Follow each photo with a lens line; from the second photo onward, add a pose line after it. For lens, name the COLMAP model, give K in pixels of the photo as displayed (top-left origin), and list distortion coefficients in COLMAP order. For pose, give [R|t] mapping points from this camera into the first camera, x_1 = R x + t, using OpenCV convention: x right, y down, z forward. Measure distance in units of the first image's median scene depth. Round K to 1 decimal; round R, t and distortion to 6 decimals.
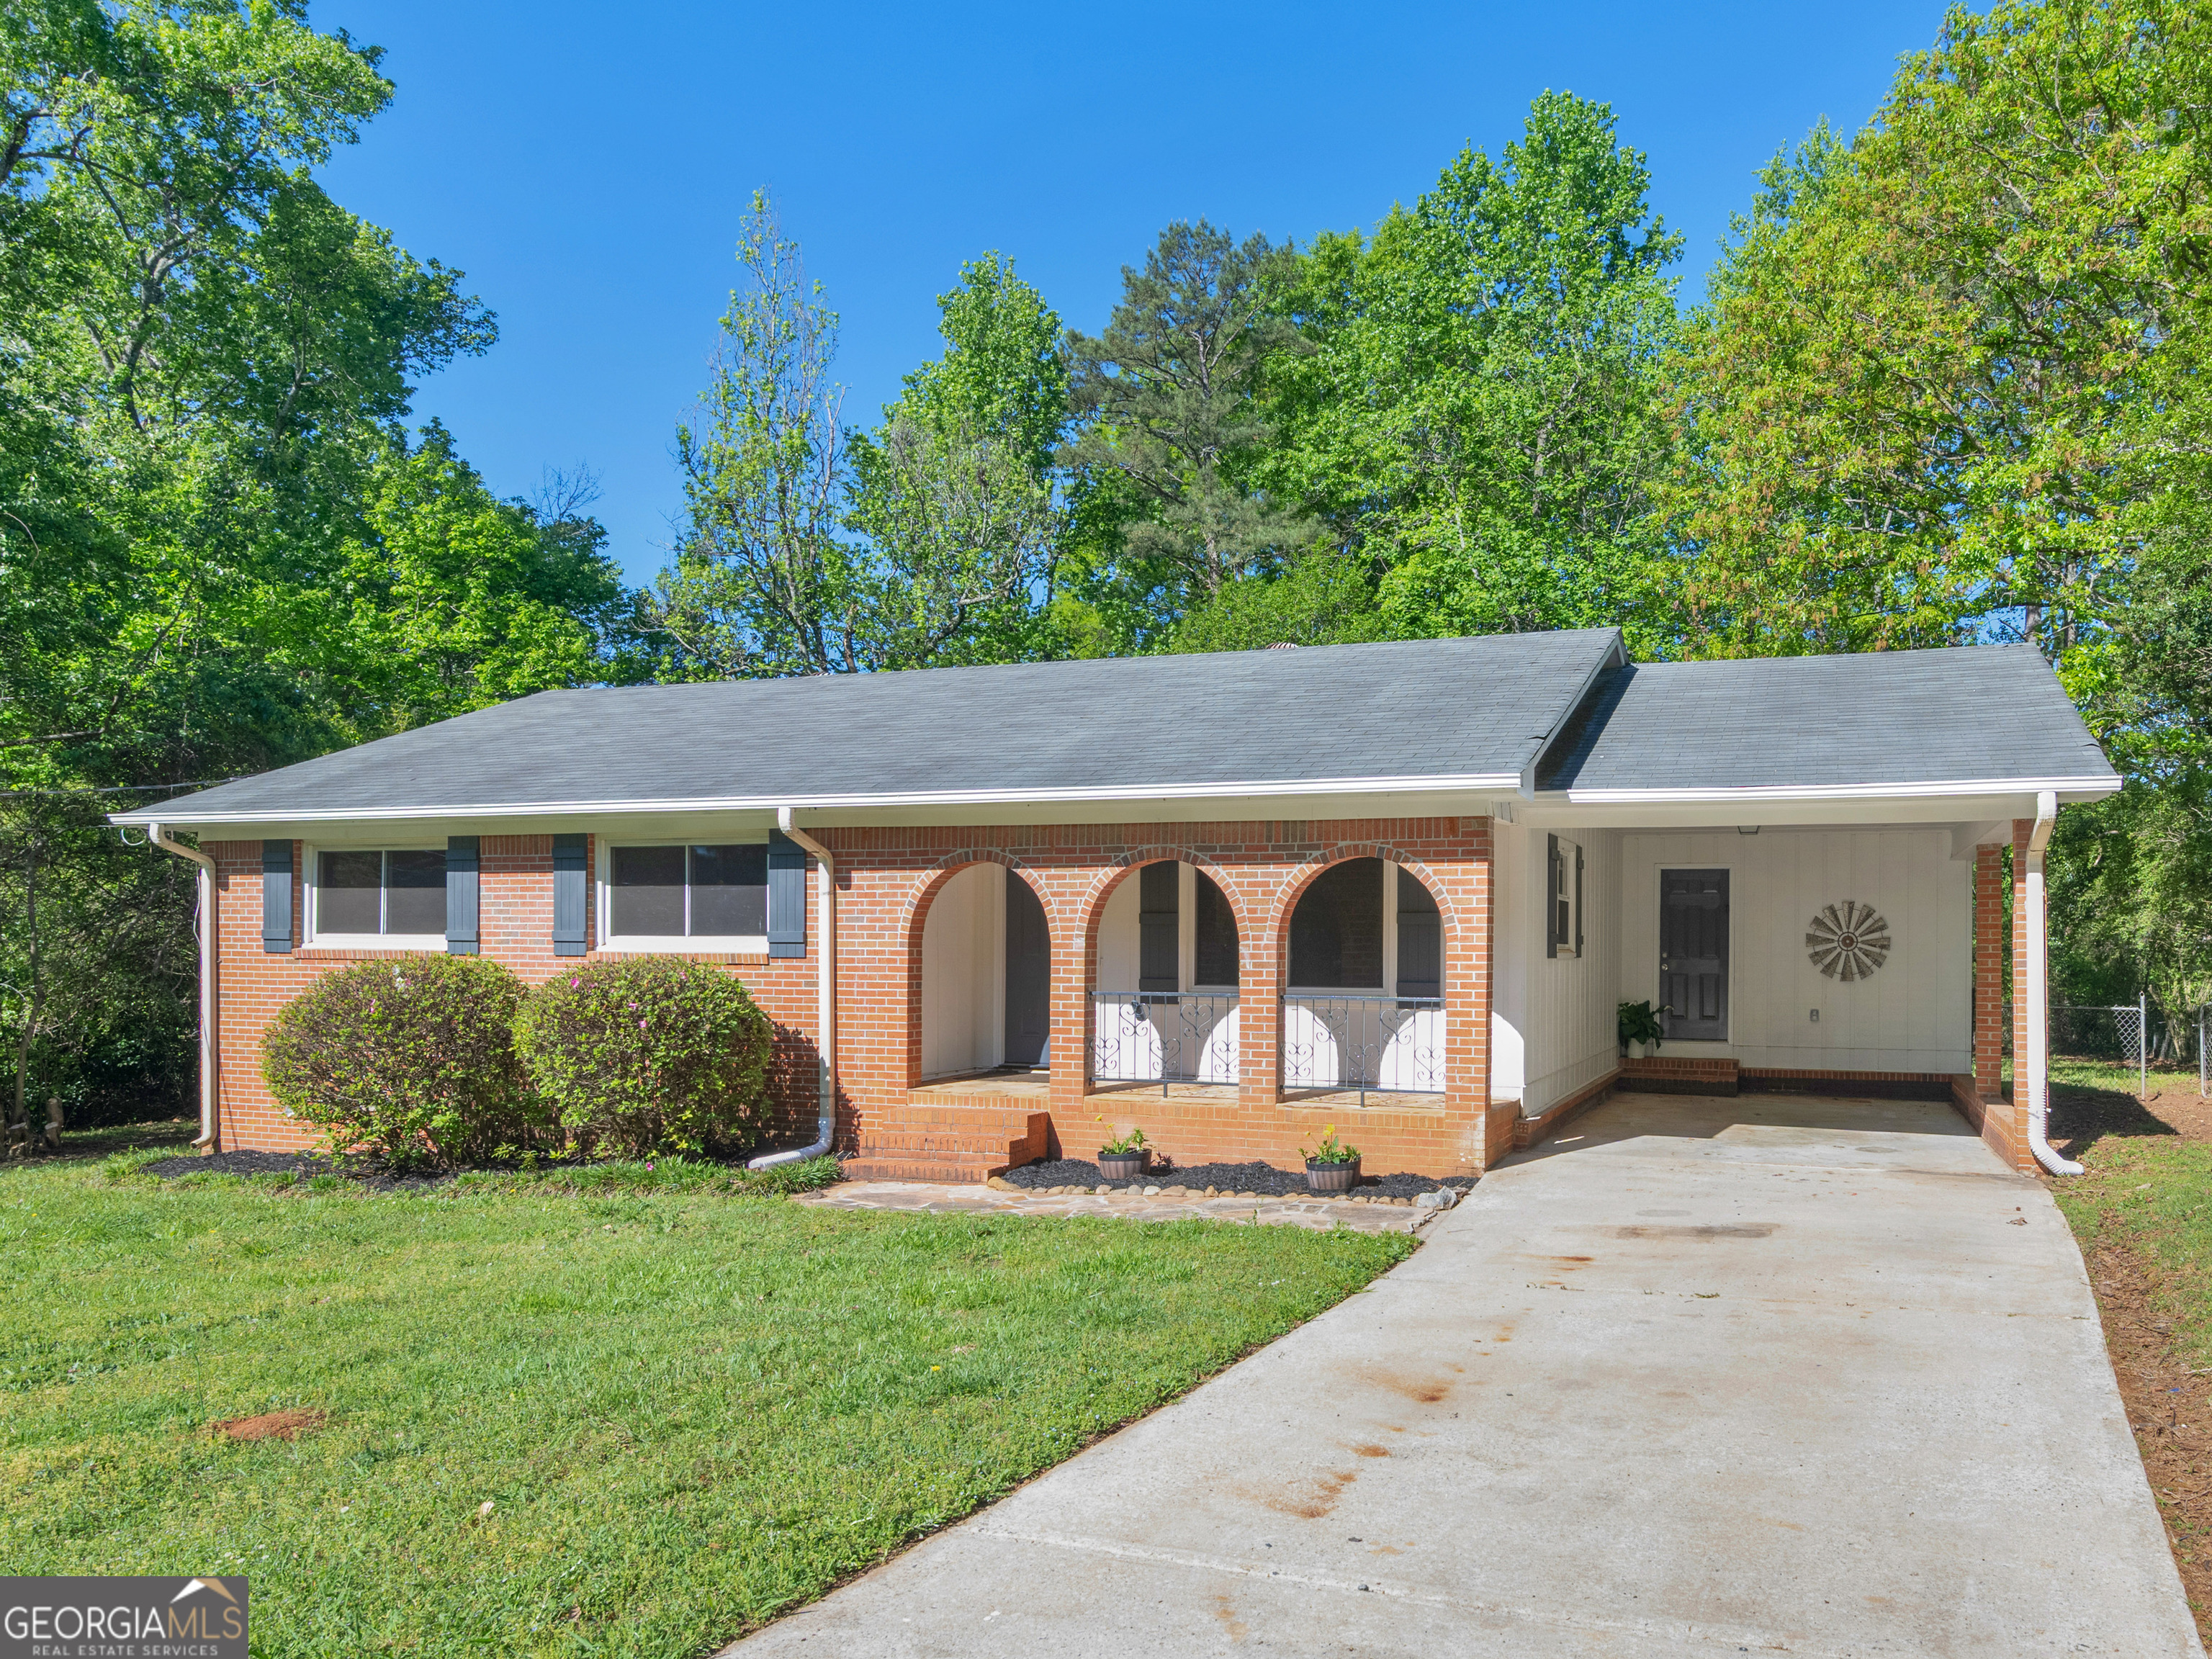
lens RADIAL K [[1072.0, 0, 1036.8], [0, 1072.0, 827.0], [0, 0, 1]] dist [-0.003938, 0.000390]
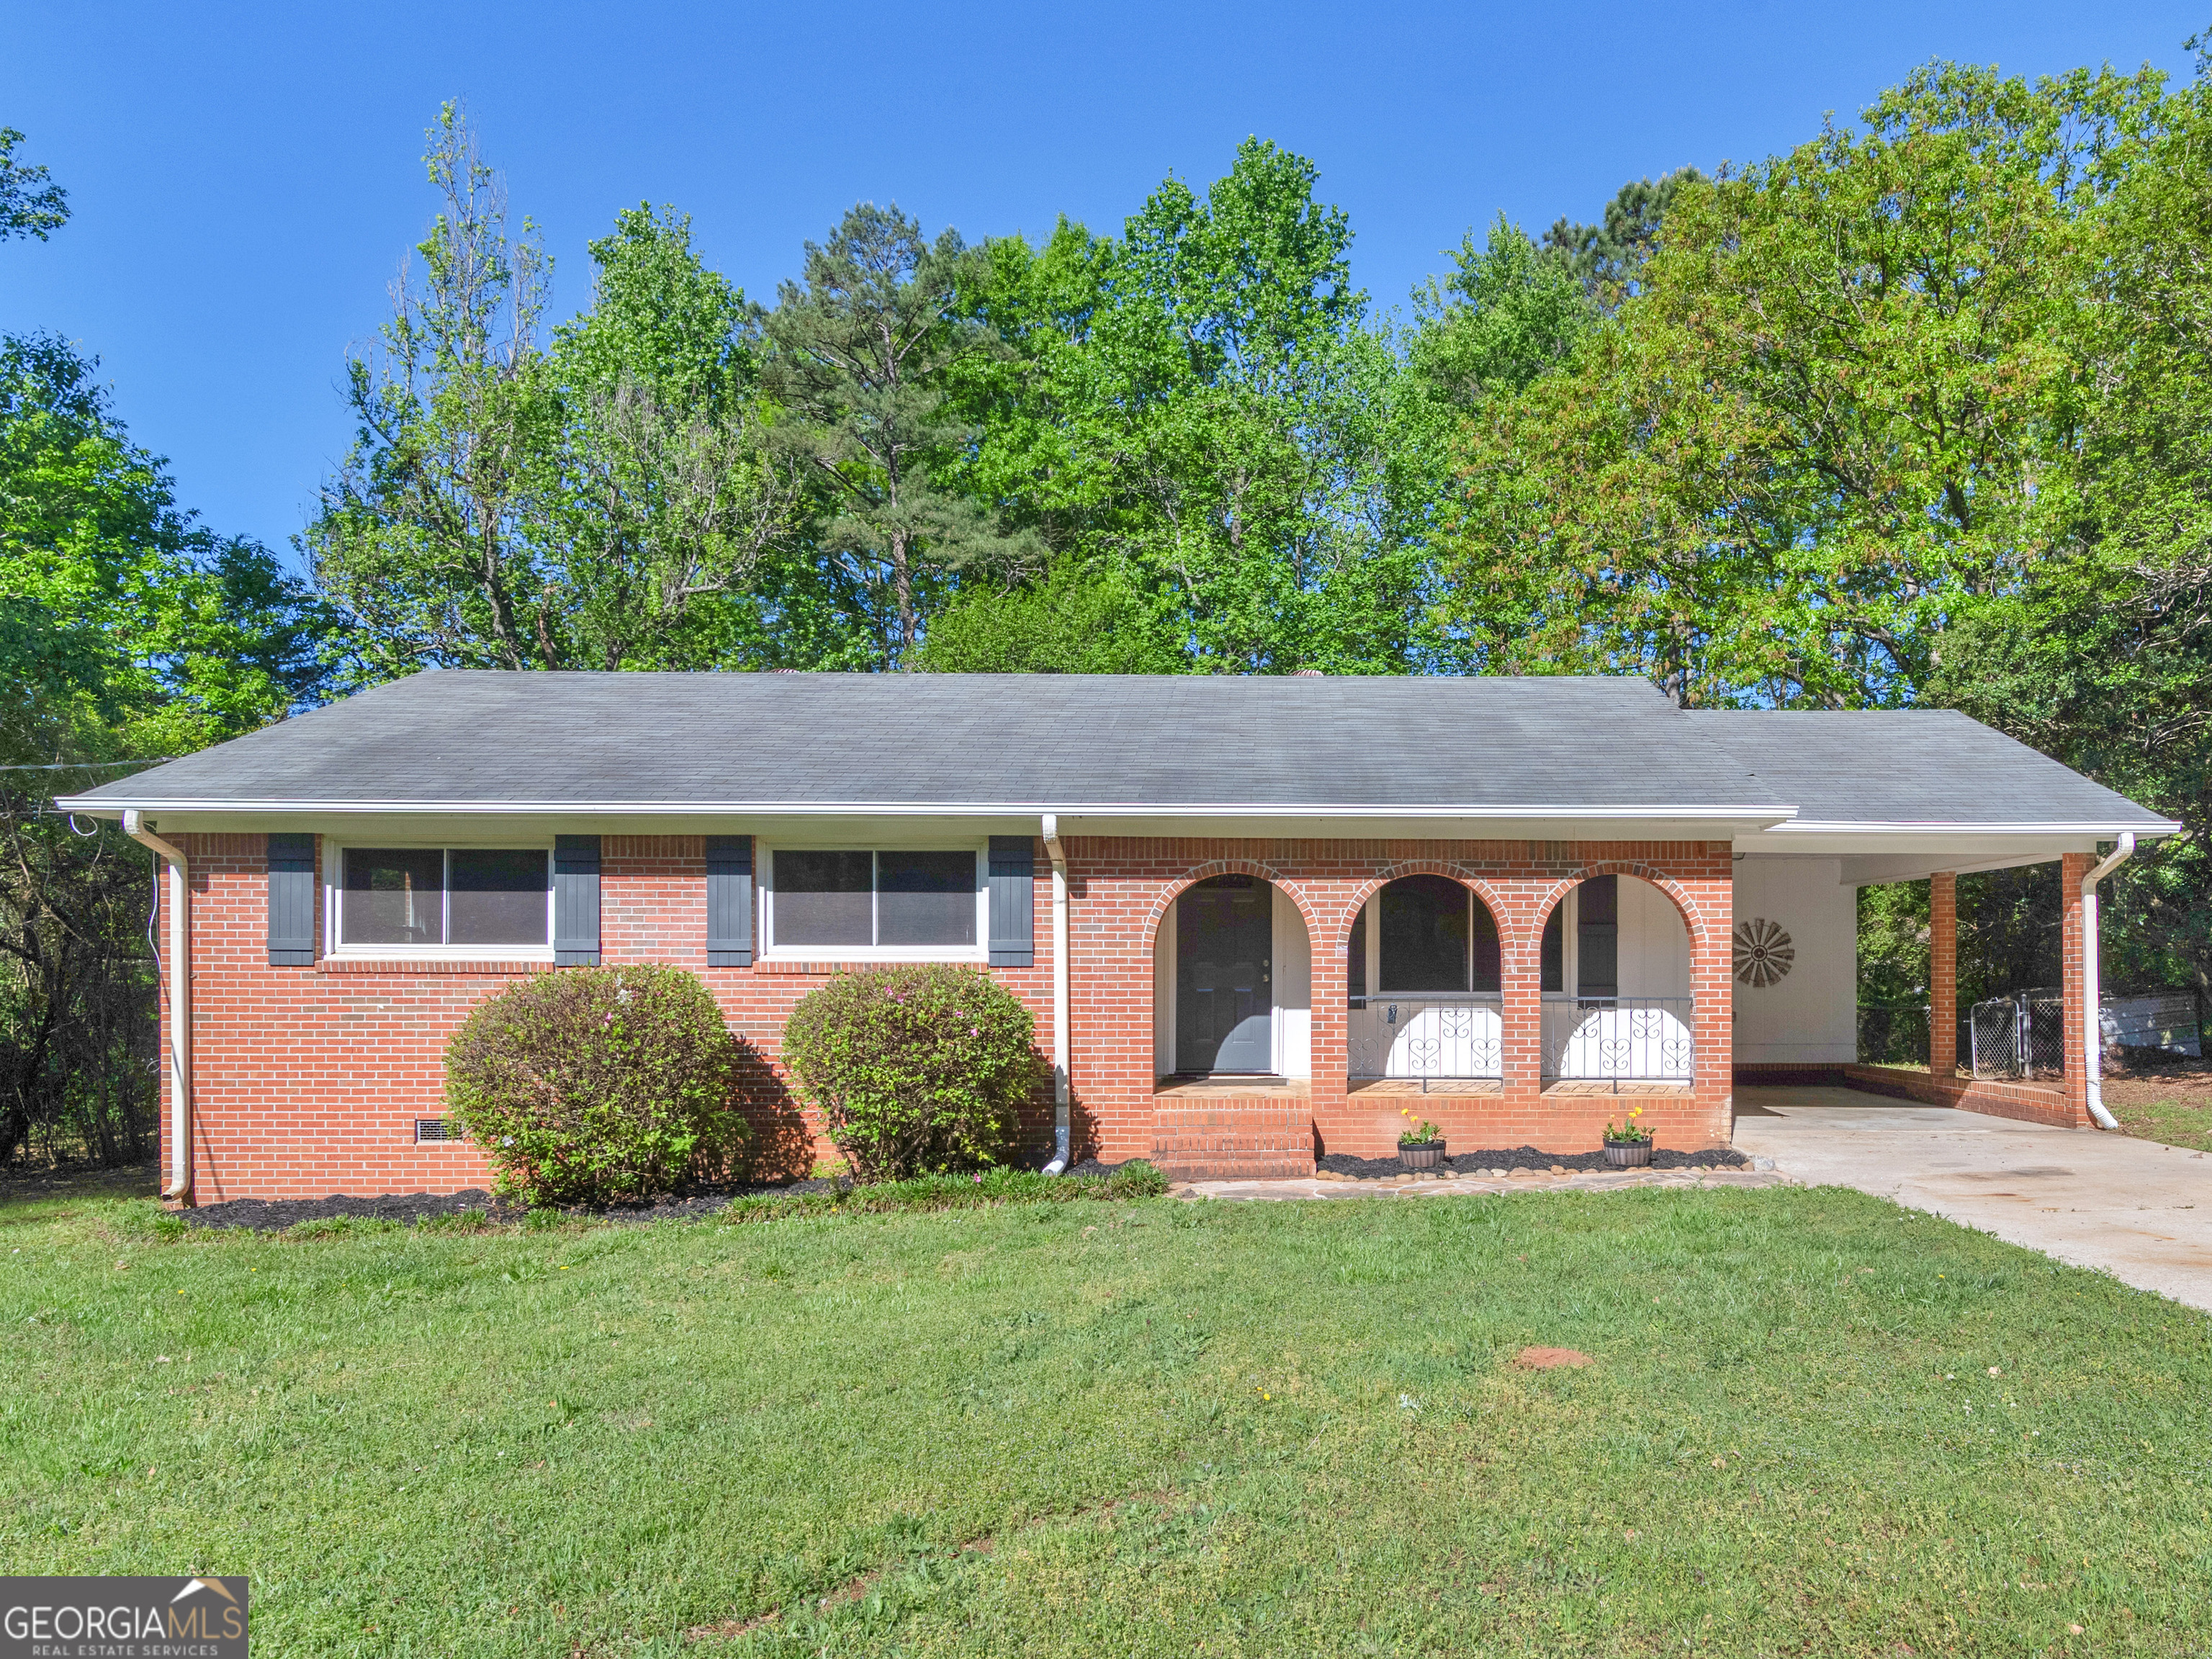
lens RADIAL K [[1133.6, 0, 1052.7], [0, 1133.6, 820.9], [0, 0, 1]] dist [0.001912, 0.000528]
pose [[0.972506, 0.026066, 0.231416, -0.456676], [-0.022992, 0.999608, -0.015972, 0.003660], [-0.231741, 0.010212, 0.972724, -0.027894]]
